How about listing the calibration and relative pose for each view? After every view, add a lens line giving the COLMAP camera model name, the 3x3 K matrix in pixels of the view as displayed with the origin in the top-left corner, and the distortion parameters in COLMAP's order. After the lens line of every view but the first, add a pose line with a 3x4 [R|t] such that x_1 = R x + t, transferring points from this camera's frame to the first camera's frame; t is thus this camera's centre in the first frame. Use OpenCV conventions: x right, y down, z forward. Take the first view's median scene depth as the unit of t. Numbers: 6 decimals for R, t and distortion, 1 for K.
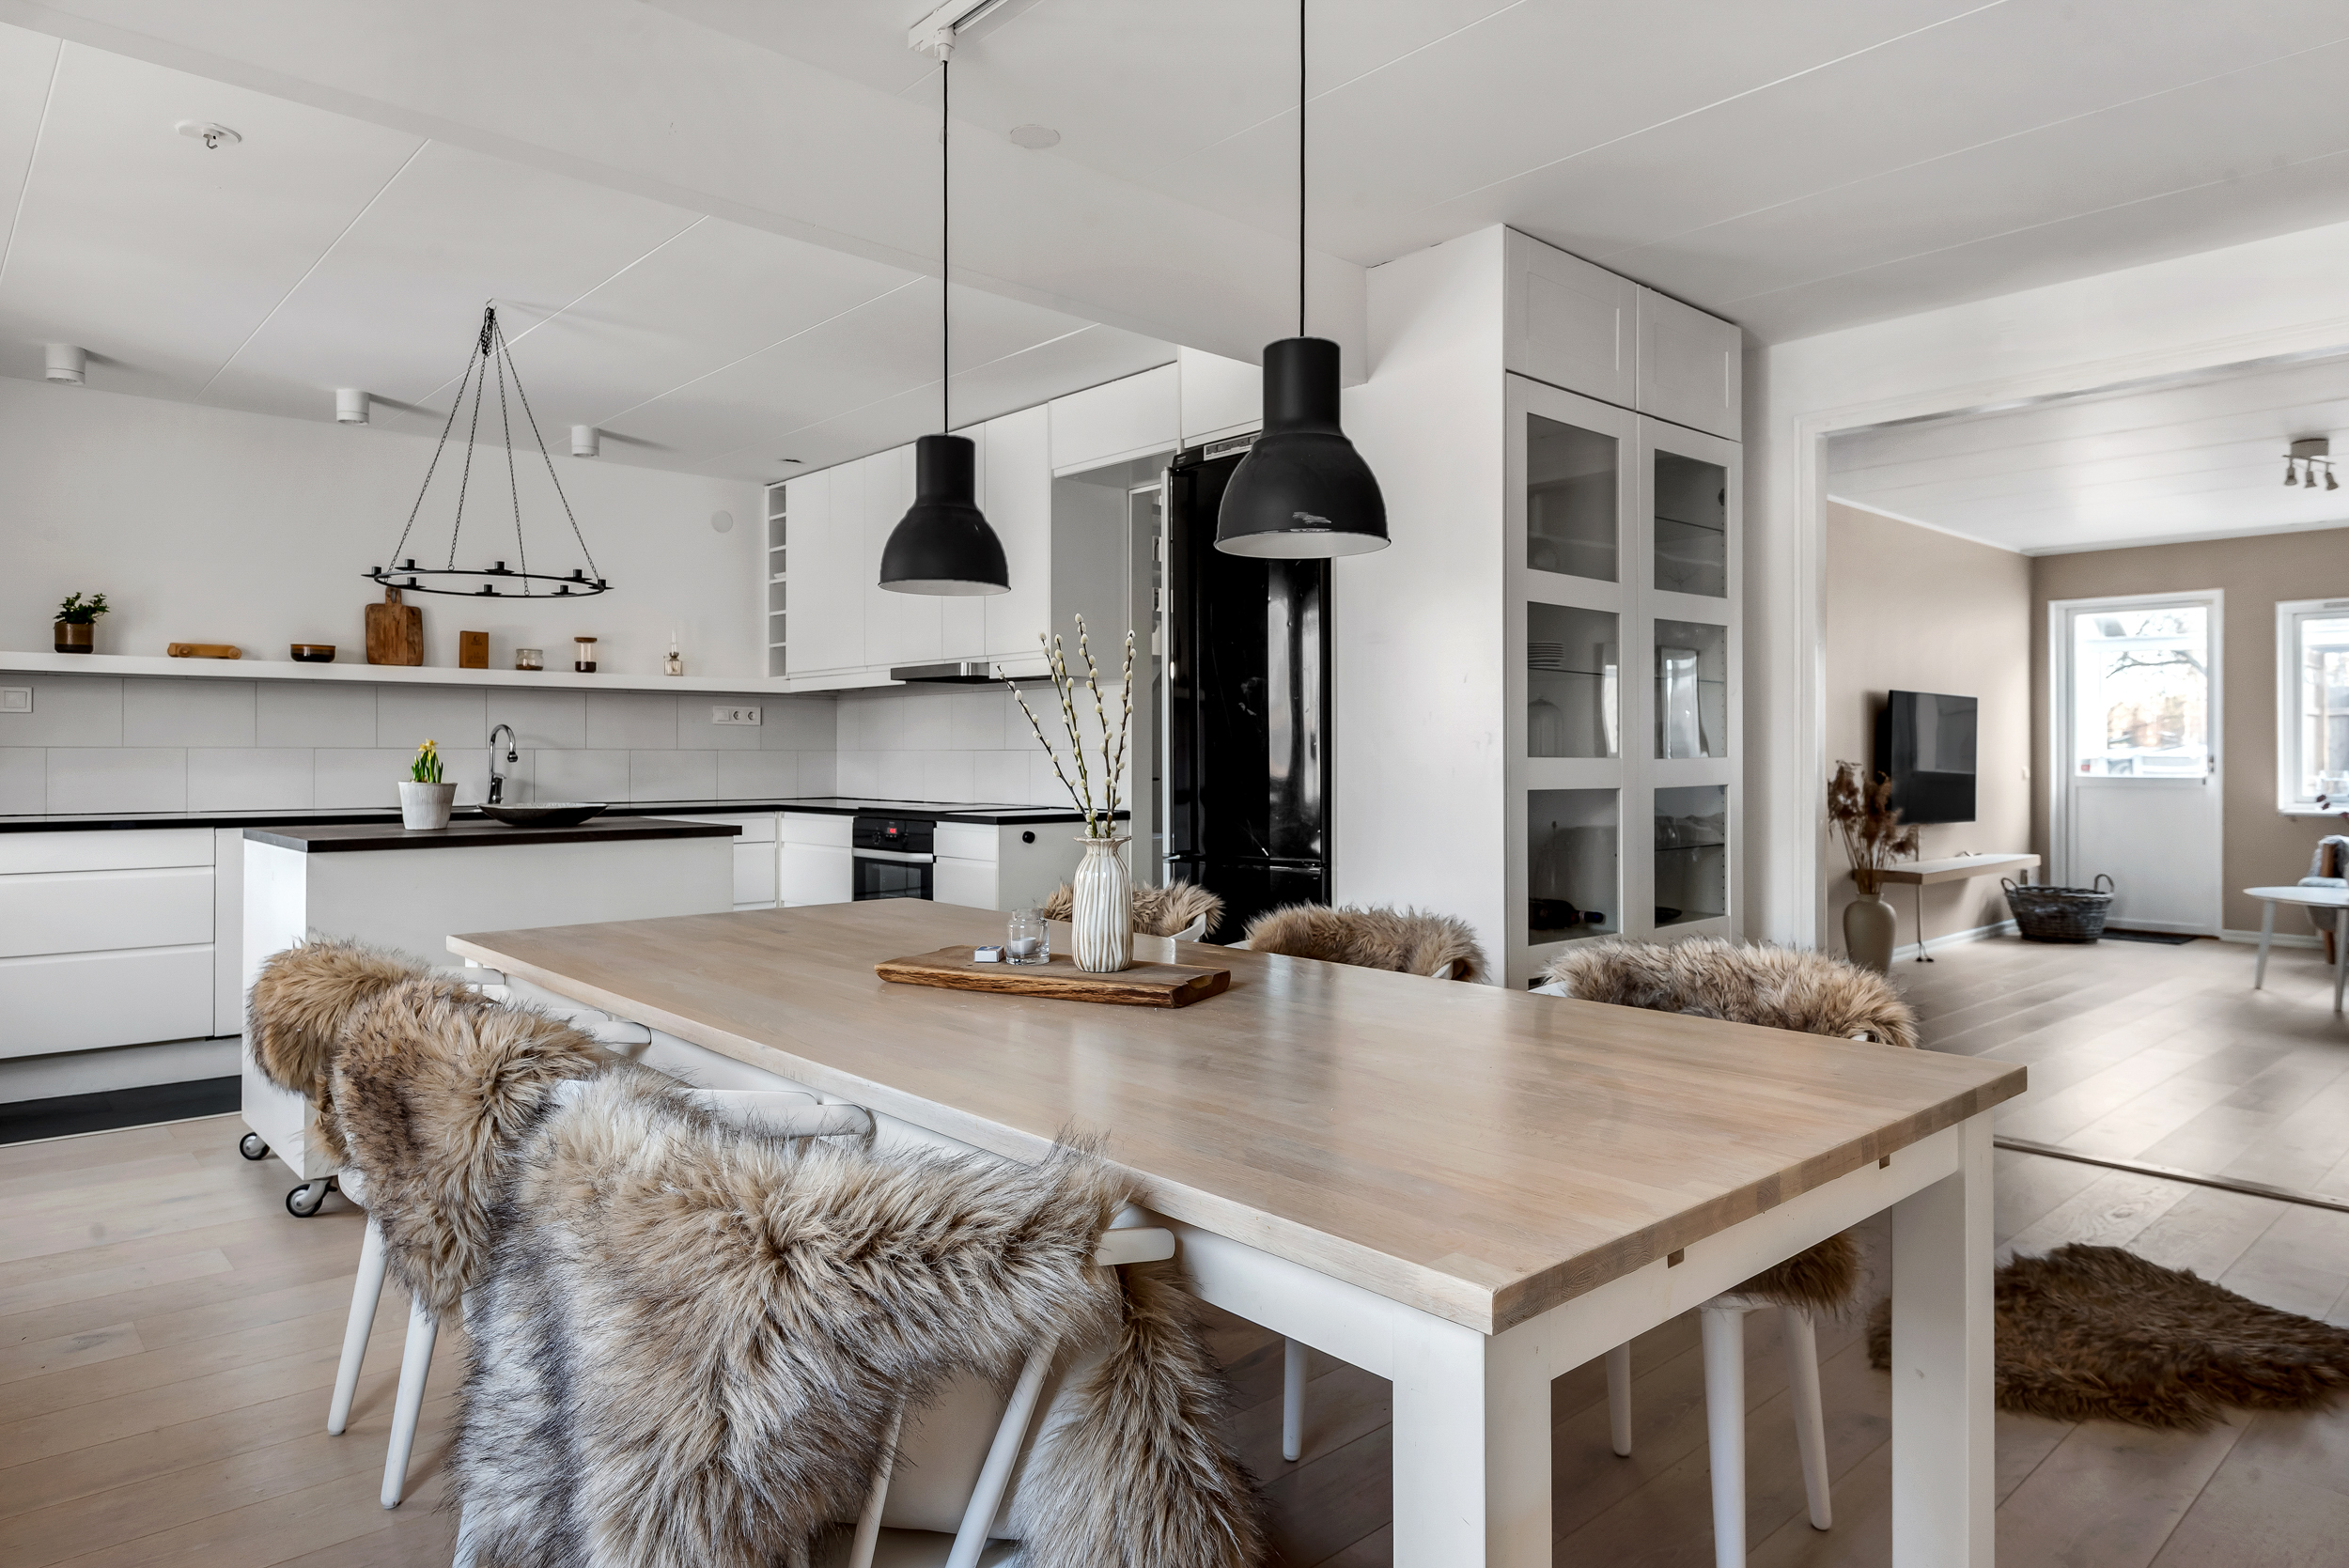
lens RADIAL K [[1415.1, 0, 1174.5], [0, 1415.1, 745.7], [0, 0, 1]] dist [0.003522, -0.000037]
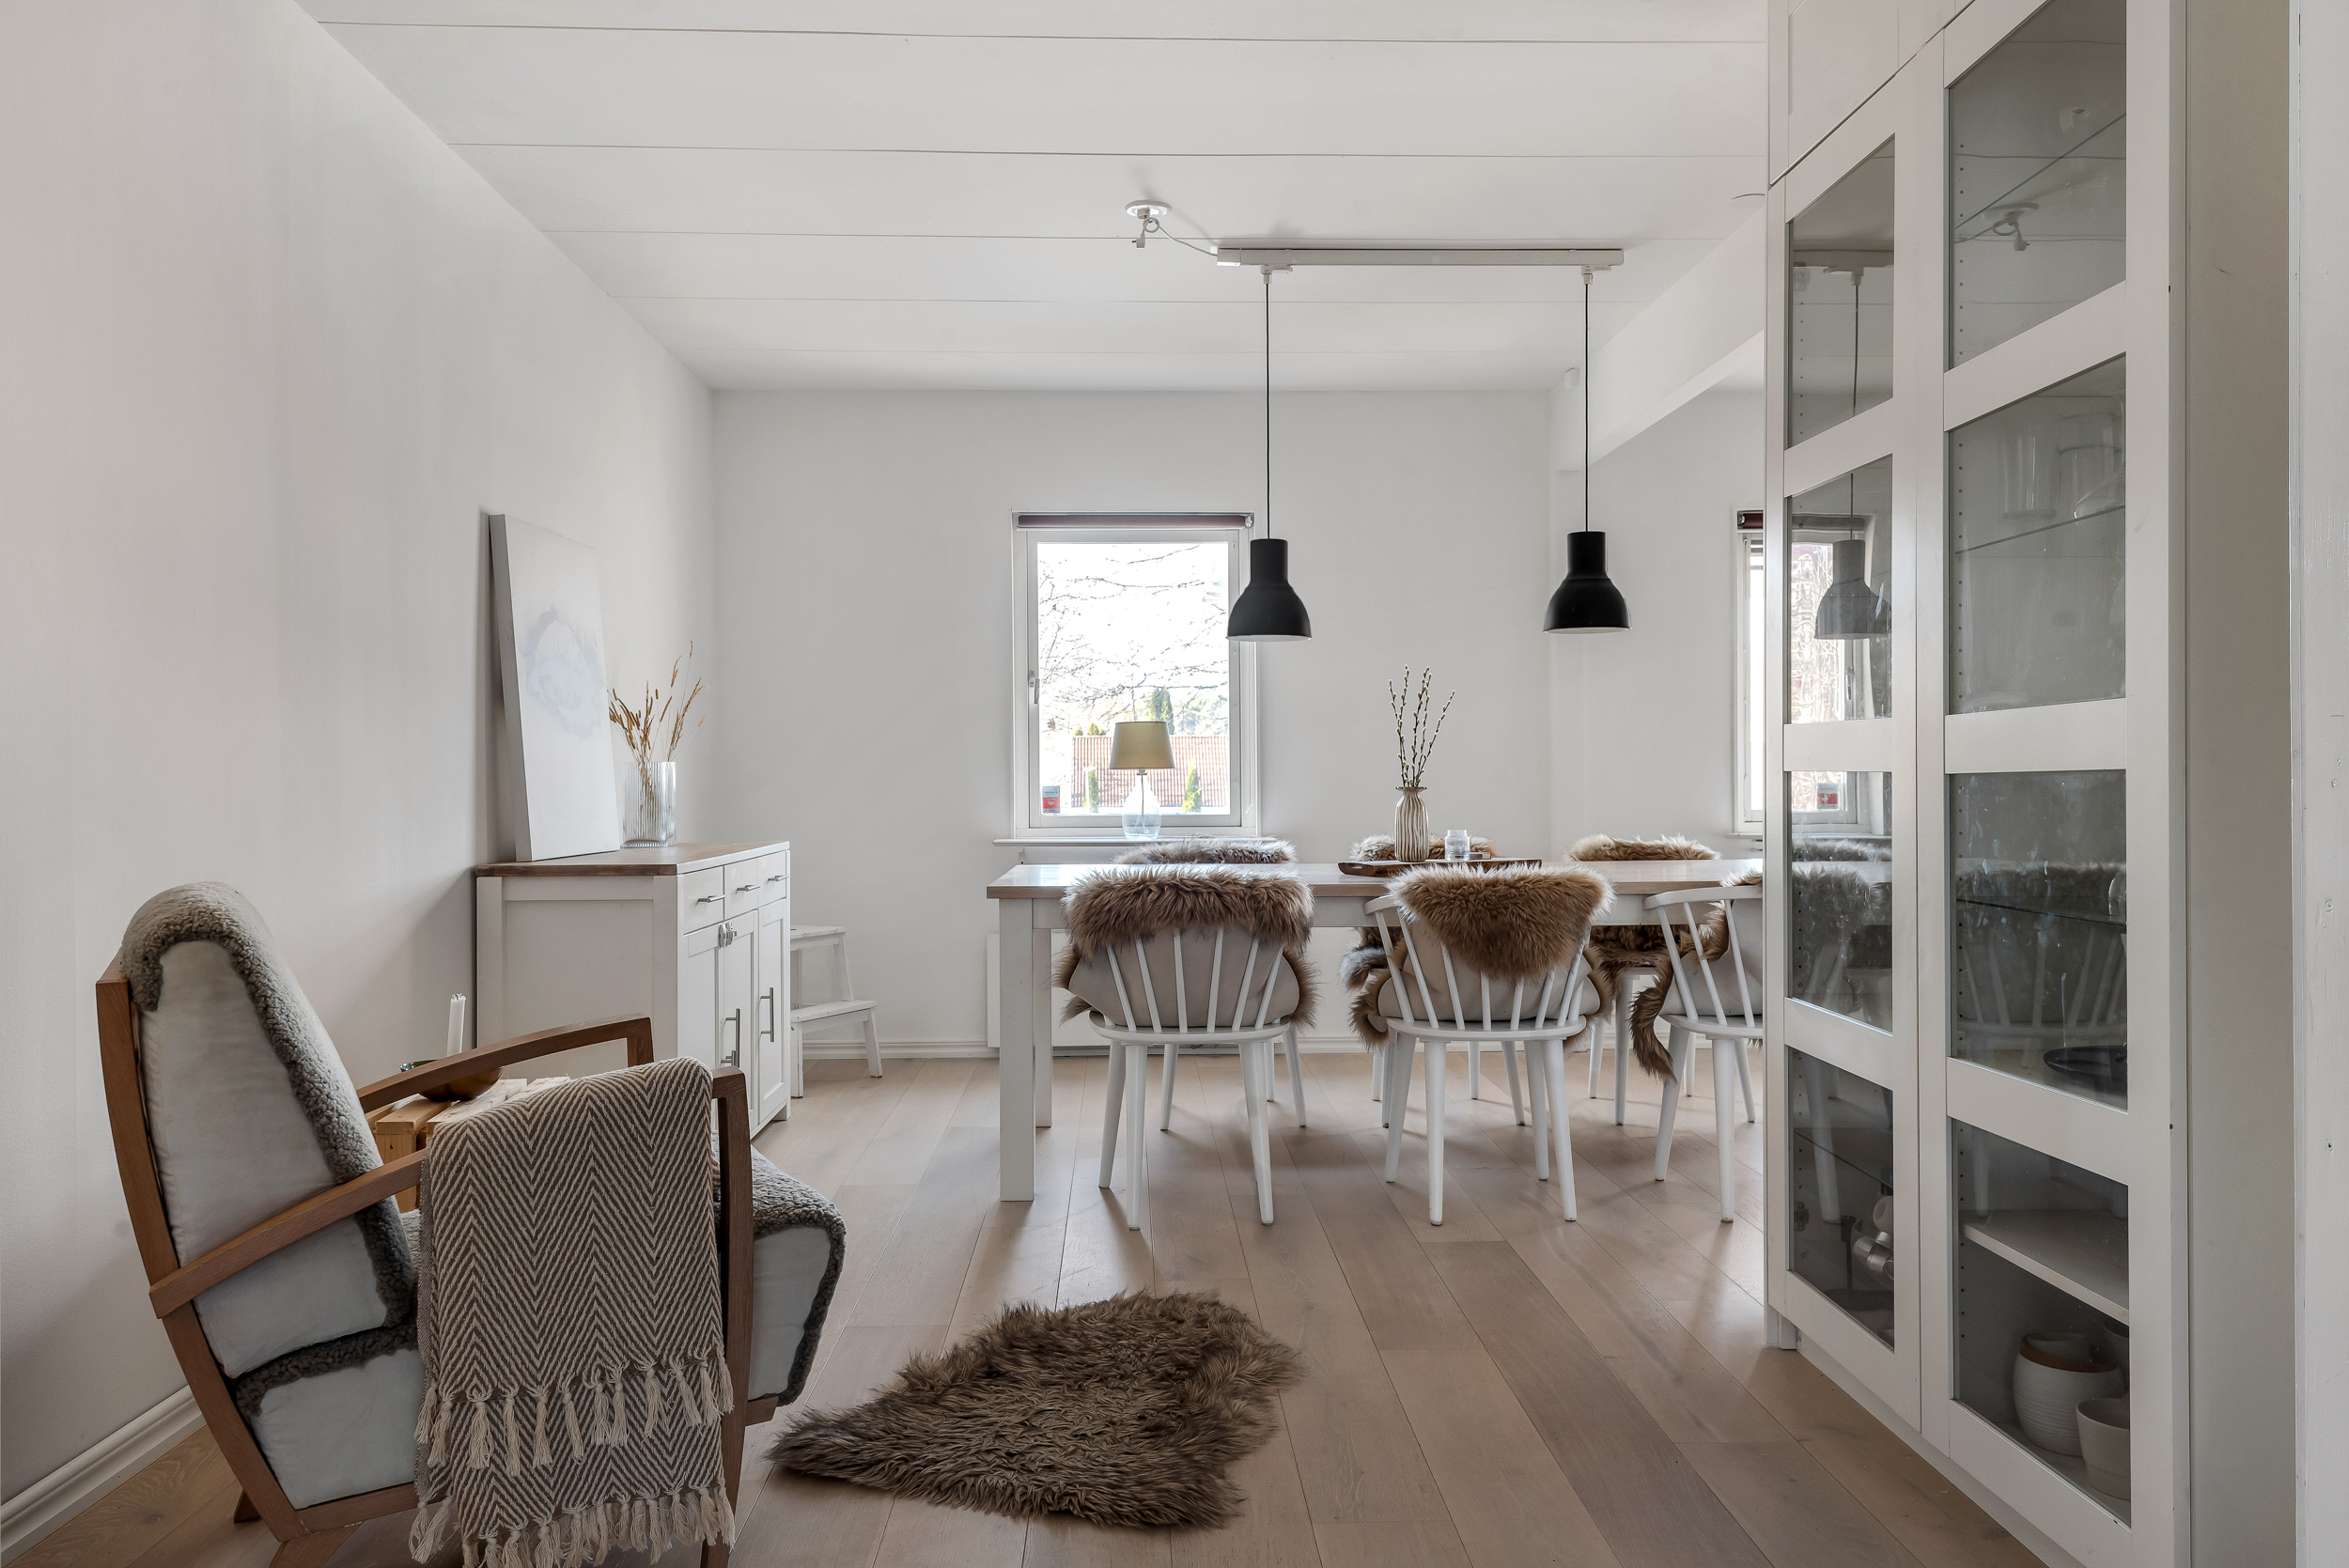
lens RADIAL K [[1715.4, 0, 1174.5], [0, 1715.4, 784.0], [0, 0, 1]] dist [0.029532, -0.005471]
pose [[-0.649964, 0.006312, -0.759939, 0.616724], [0.009768, 0.999952, -0.000049, 0.019653], [0.759903, -0.007454, -0.649994, 0.748022]]
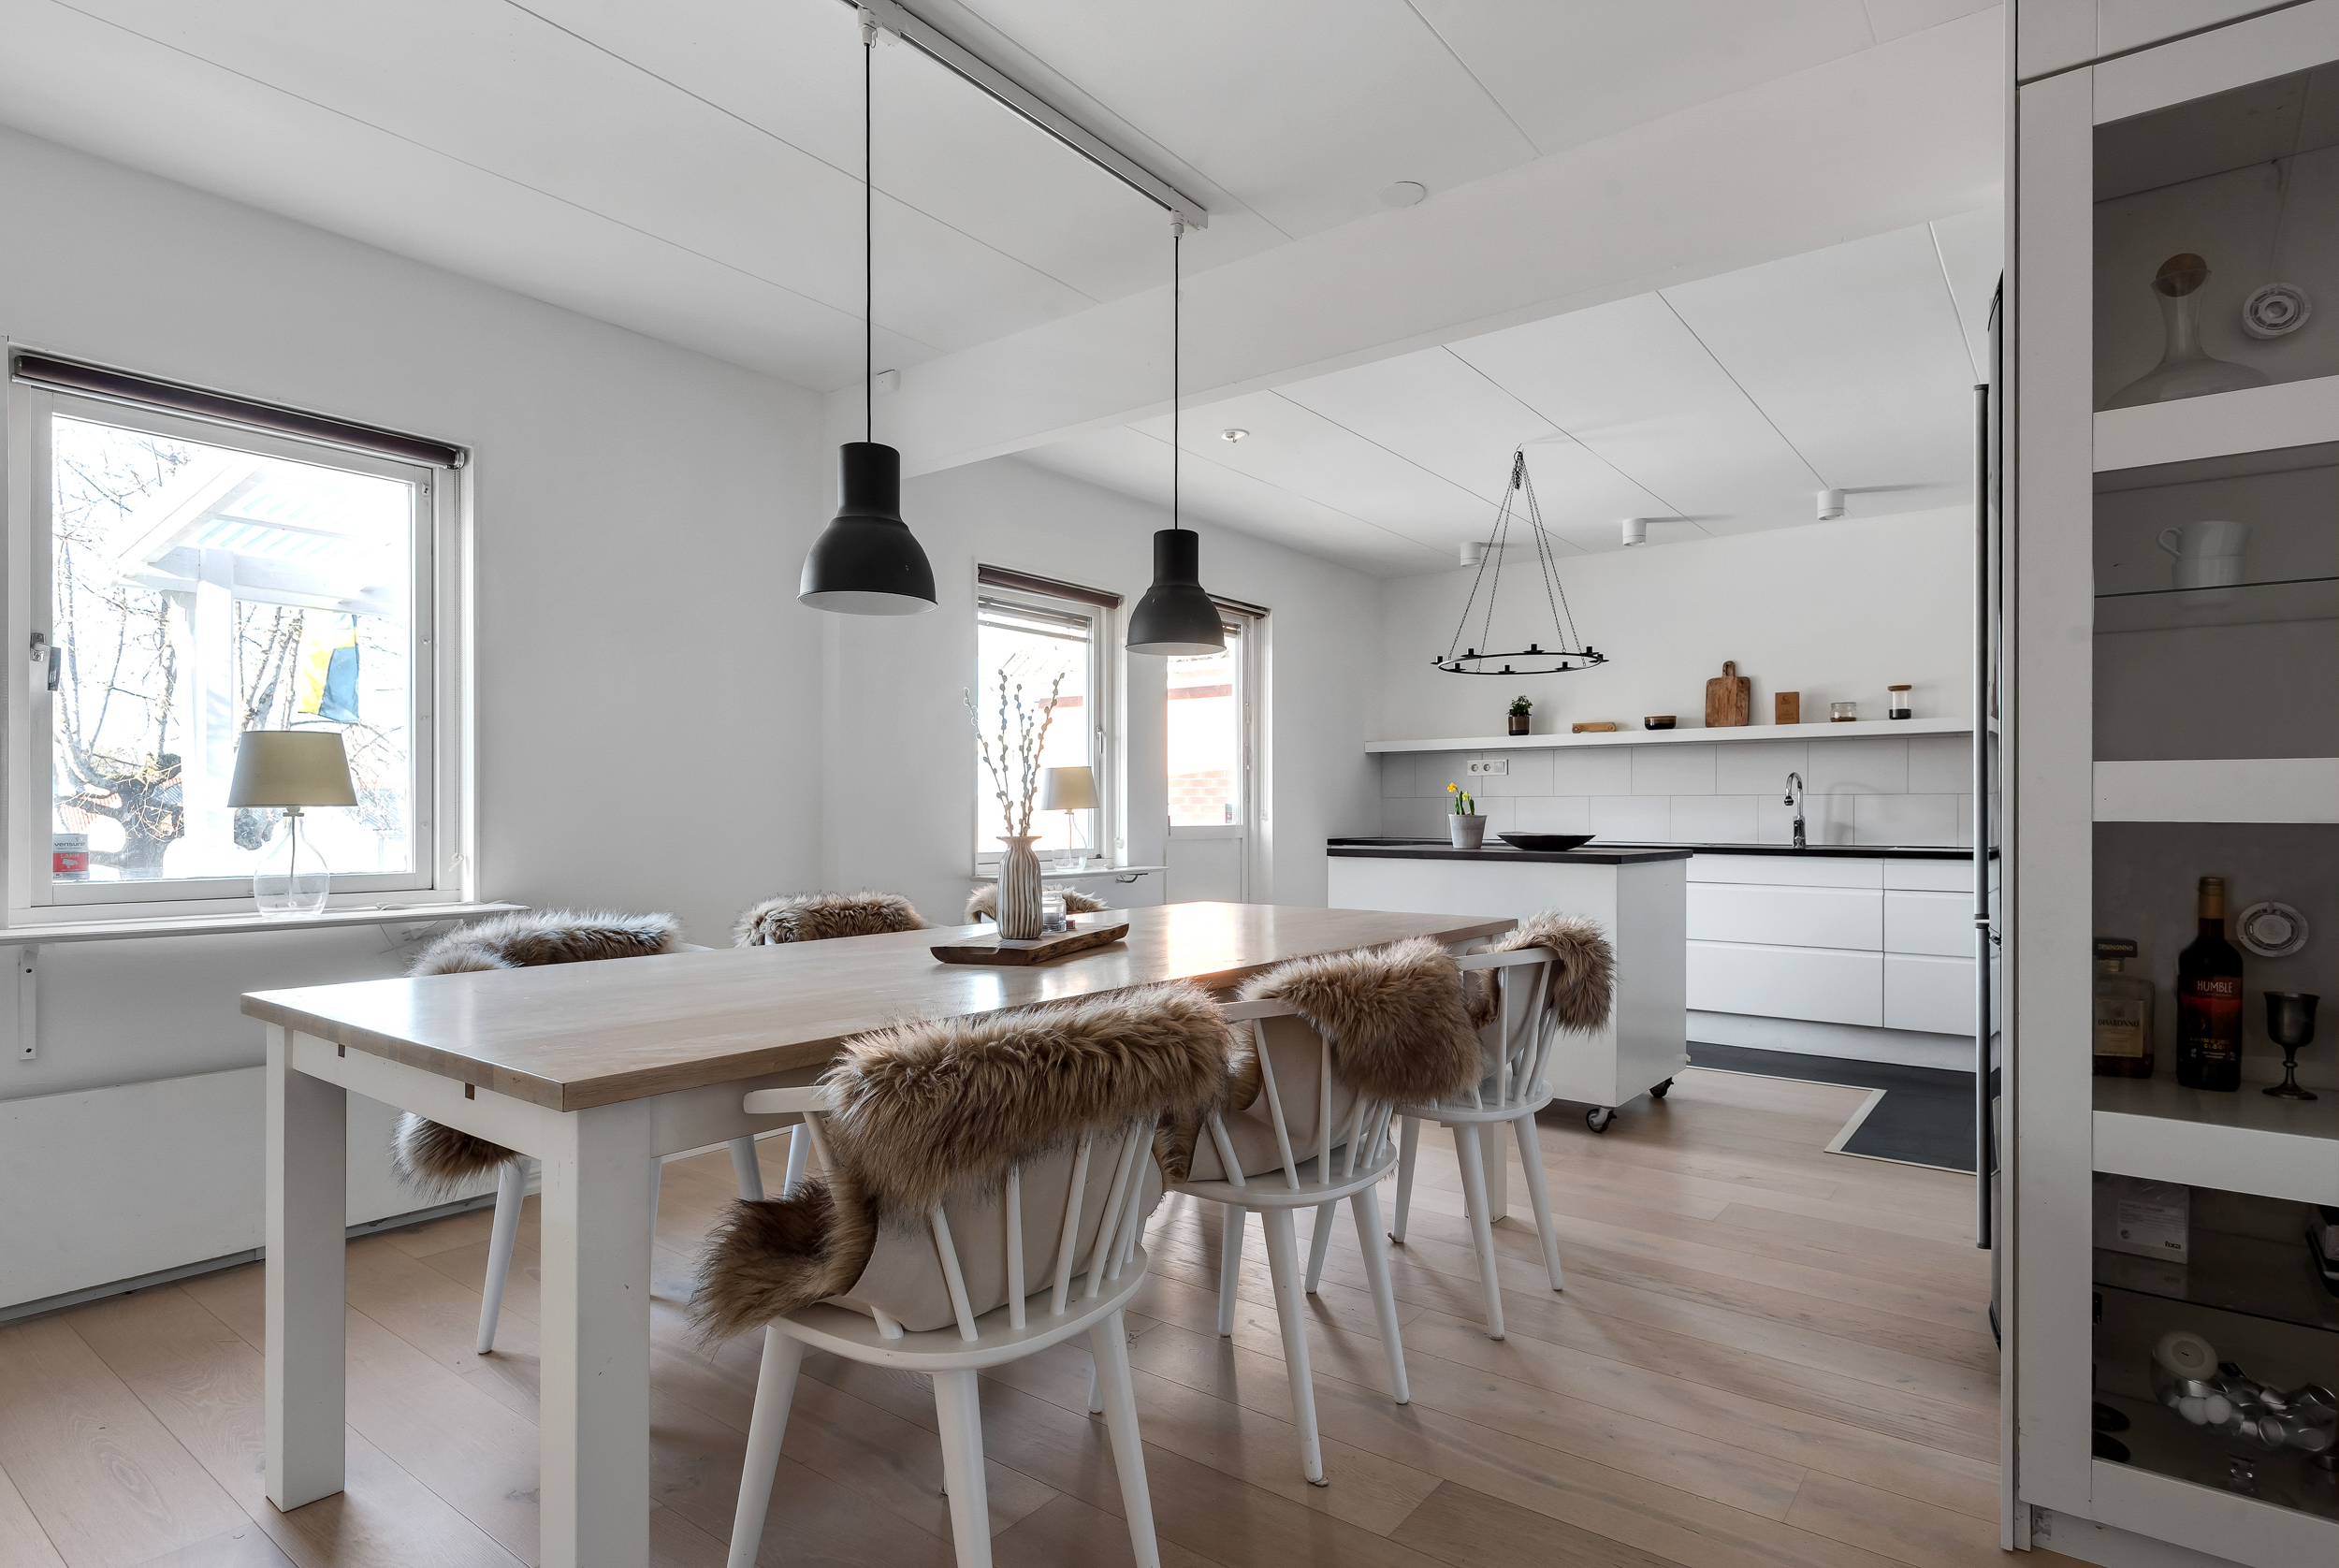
lens RADIAL K [[1213.0, 0, 1167.2], [0, 1213.0, 811.2], [0, 0, 1]] dist [0.002592, 0.000017]
pose [[0.172384, -0.004200, -0.985021, 0.367327], [0.004779, 0.999983, -0.003428, 0.015720], [0.985018, -0.004117, 0.172401, 0.321628]]
